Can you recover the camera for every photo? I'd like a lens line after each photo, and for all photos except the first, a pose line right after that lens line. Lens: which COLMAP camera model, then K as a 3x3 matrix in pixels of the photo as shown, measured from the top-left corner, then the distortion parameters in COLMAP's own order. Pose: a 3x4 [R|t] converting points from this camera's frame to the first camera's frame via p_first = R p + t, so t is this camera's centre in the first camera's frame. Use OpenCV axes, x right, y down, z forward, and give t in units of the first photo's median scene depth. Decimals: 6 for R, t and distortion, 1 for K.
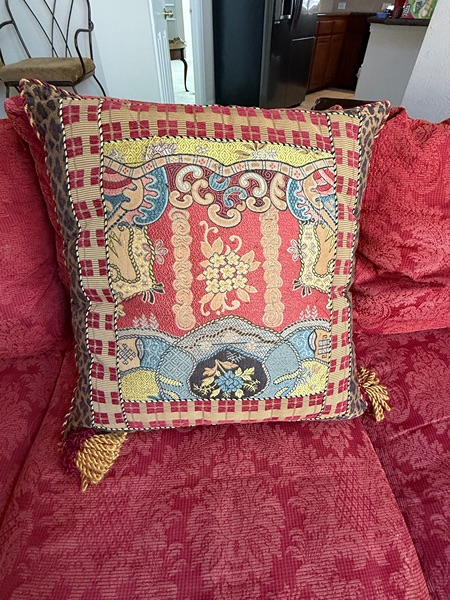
lens RADIAL K [[302.2, 0, 225.9], [0, 302.2, 298.3], [0, 0, 1]] dist [0.001001, 0.000617]
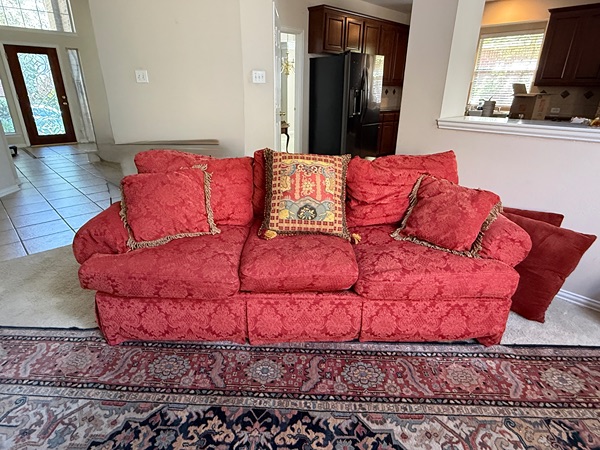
lens RADIAL K [[339.4, 0, 296.2], [0, 339.4, 224.7], [0, 0, 1]] dist [0.000654, -0.002424]
pose [[0.997459, 0.034868, -0.062122, 0.147033], [-0.056143, 0.921534, -0.384217, 2.113787], [0.043850, 0.386728, 0.921151, -3.004626]]
